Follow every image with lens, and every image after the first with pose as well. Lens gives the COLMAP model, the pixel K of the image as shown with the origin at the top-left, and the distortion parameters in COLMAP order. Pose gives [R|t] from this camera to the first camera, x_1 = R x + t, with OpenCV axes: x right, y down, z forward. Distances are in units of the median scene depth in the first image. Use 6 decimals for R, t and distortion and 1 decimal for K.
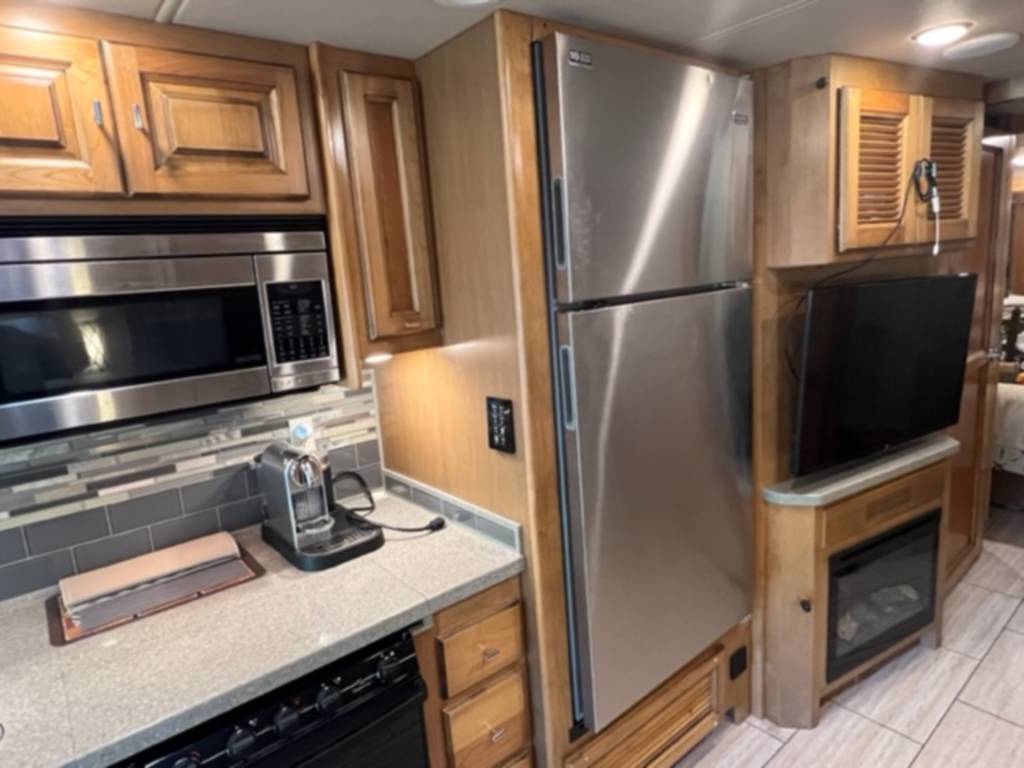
lens RADIAL K [[616.8, 0, 508.4], [0, 616.8, 388.0], [0, 0, 1]] dist [-0.001437, -0.002016]
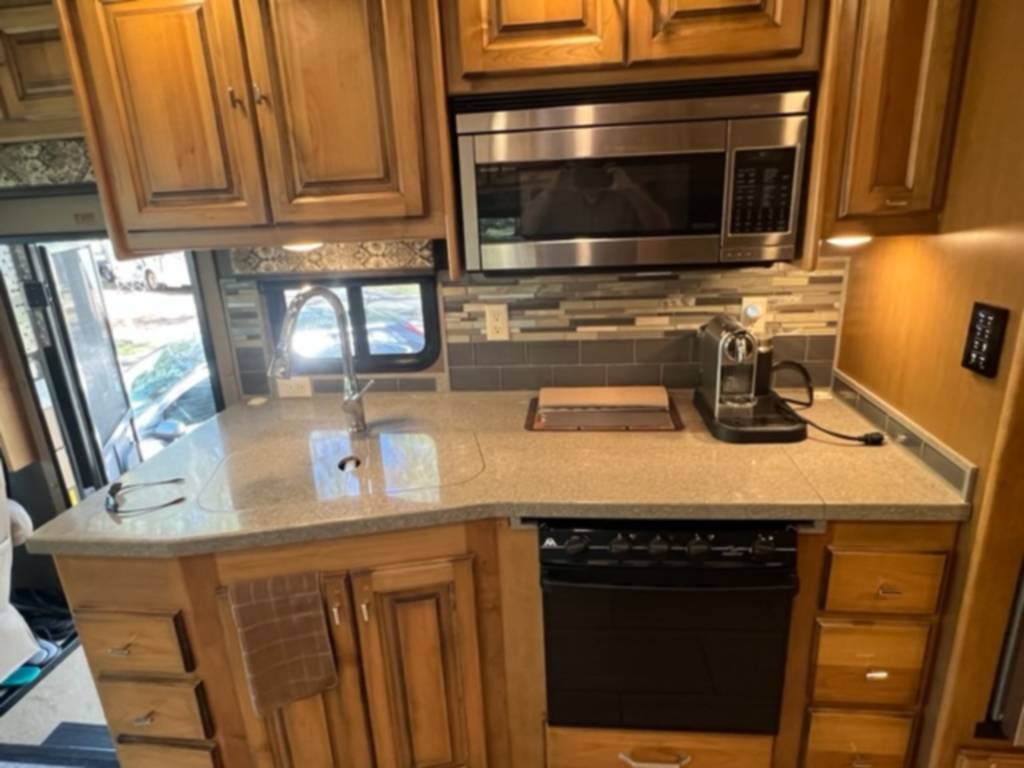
lens RADIAL K [[619.9, 0, 510.3], [0, 619.9, 386.9], [0, 0, 1]] dist [0.001166, -0.000528]
pose [[0.705431, 0.252358, -0.662331, 0.099813], [-0.136851, 0.965380, 0.222067, 0.024872], [0.695441, -0.066013, 0.715544, 0.004242]]
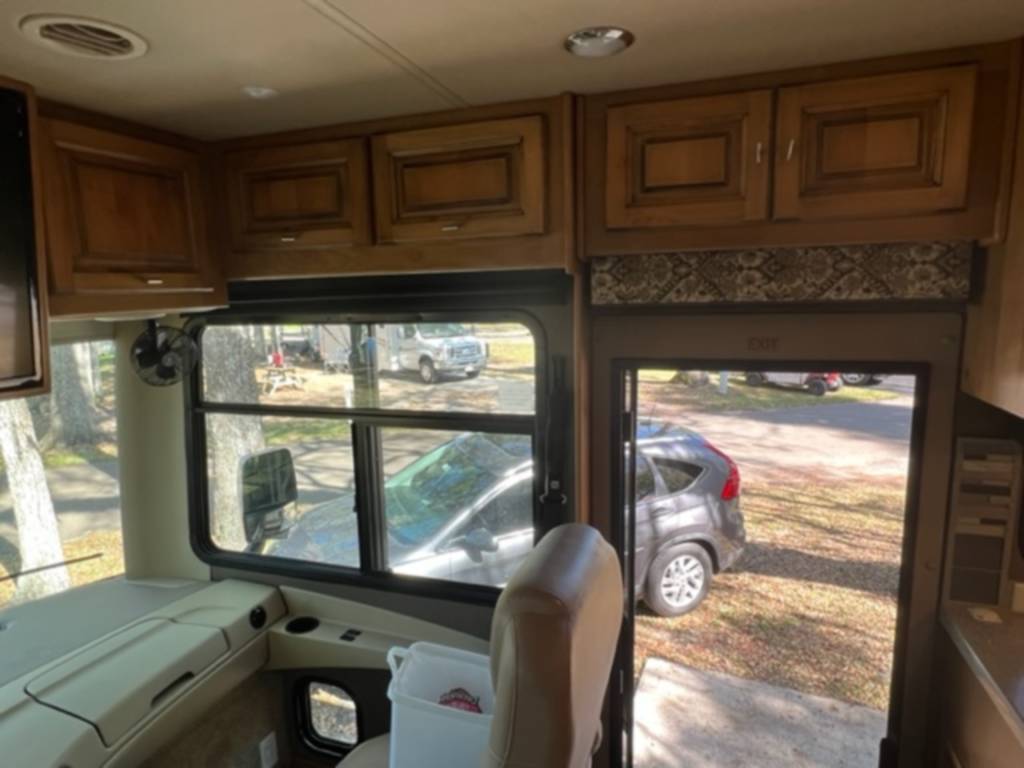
lens RADIAL K [[619.9, 0, 510.3], [0, 619.9, 386.9], [0, 0, 1]] dist [0.001166, -0.000528]
pose [[0.532336, 0.191933, -0.824488, -0.879308], [-0.182615, 0.977063, 0.109544, 0.129247], [0.826601, 0.092250, 0.555176, -0.554784]]
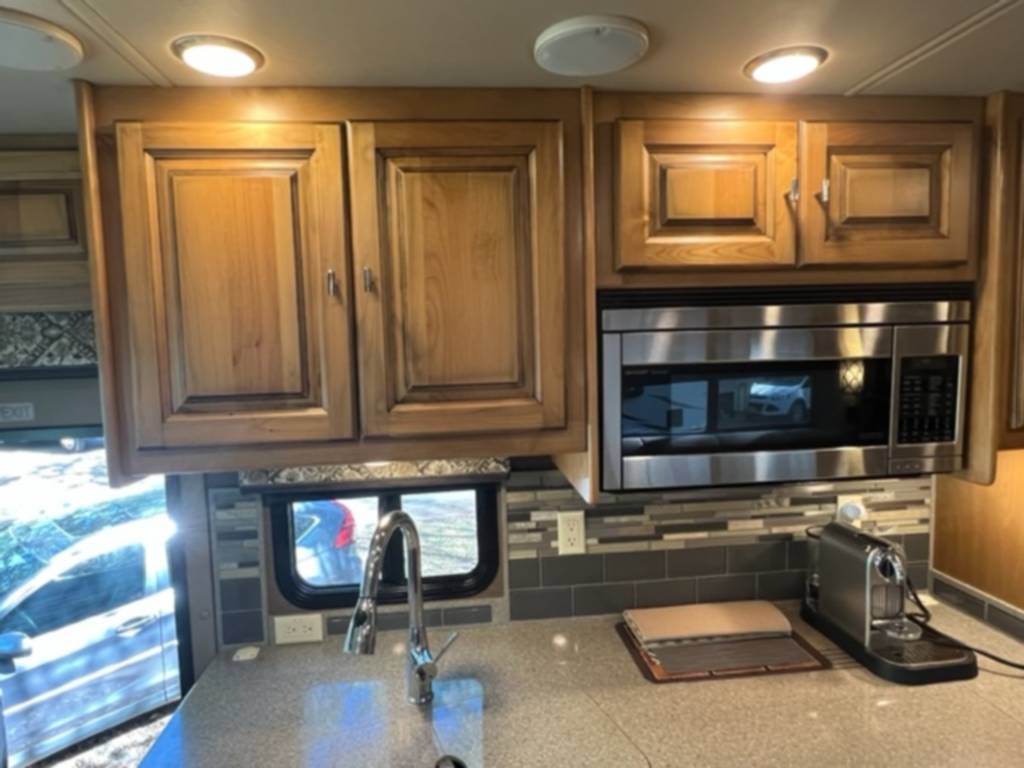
lens RADIAL K [[617.2, 0, 512.0], [0, 617.2, 384.0], [0, 0, 1]] dist [0.000658, -0.000552]
pose [[0.839158, 0.093427, -0.535803, -0.346396], [-0.135172, 0.990052, -0.039068, -0.013759], [0.526823, 0.105210, 0.843438, -0.066075]]
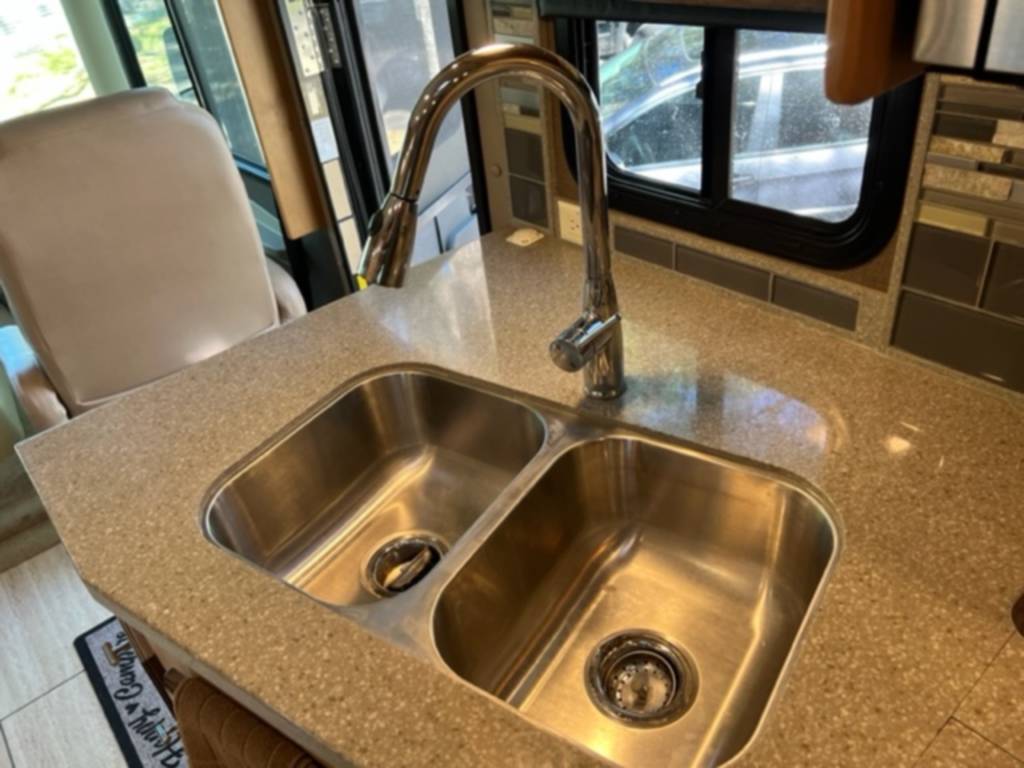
lens RADIAL K [[782.6, 0, 512.0], [0, 782.6, 384.0], [0, 0, 1]] dist [0.029031, -0.002820]
pose [[0.033187, 0.624249, -0.780520, -0.364340], [-0.079246, 0.780135, 0.620572, -0.002988], [0.996302, 0.041259, 0.075360, 0.521140]]
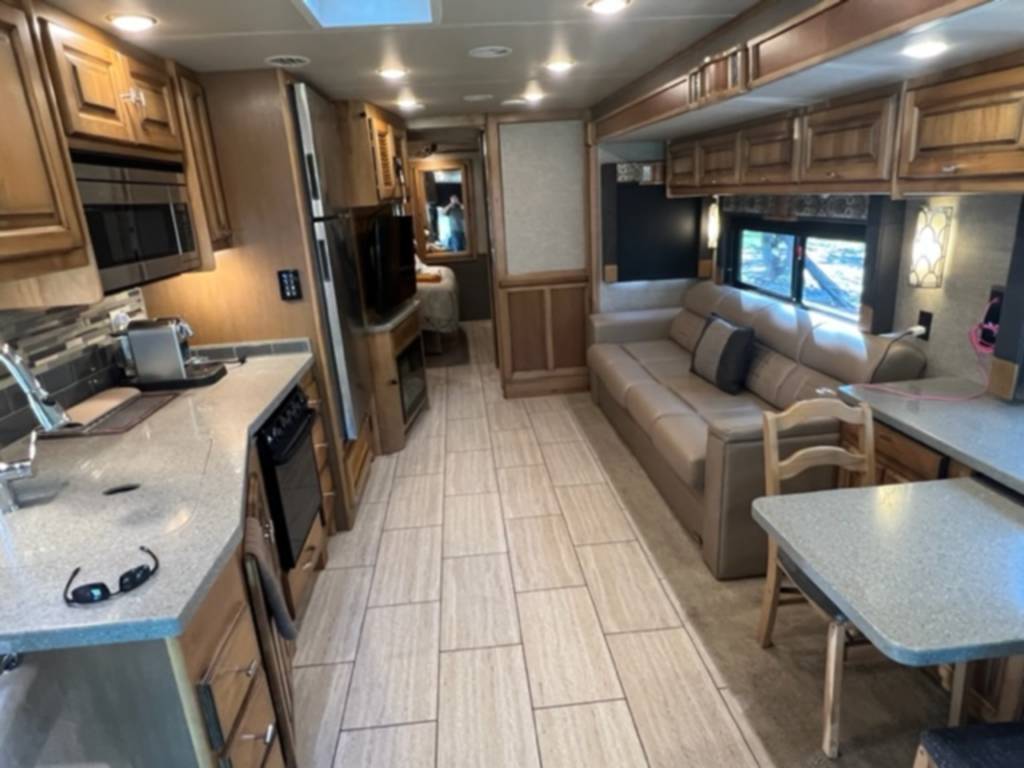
lens RADIAL K [[619.9, 0, 510.3], [0, 619.9, 386.9], [0, 0, 1]] dist [0.001166, -0.000528]
pose [[0.562073, -0.209508, 0.800113, -1.194617], [0.177283, 0.975419, 0.130872, 0.230164], [-0.807865, 0.068287, 0.585399, -0.609849]]
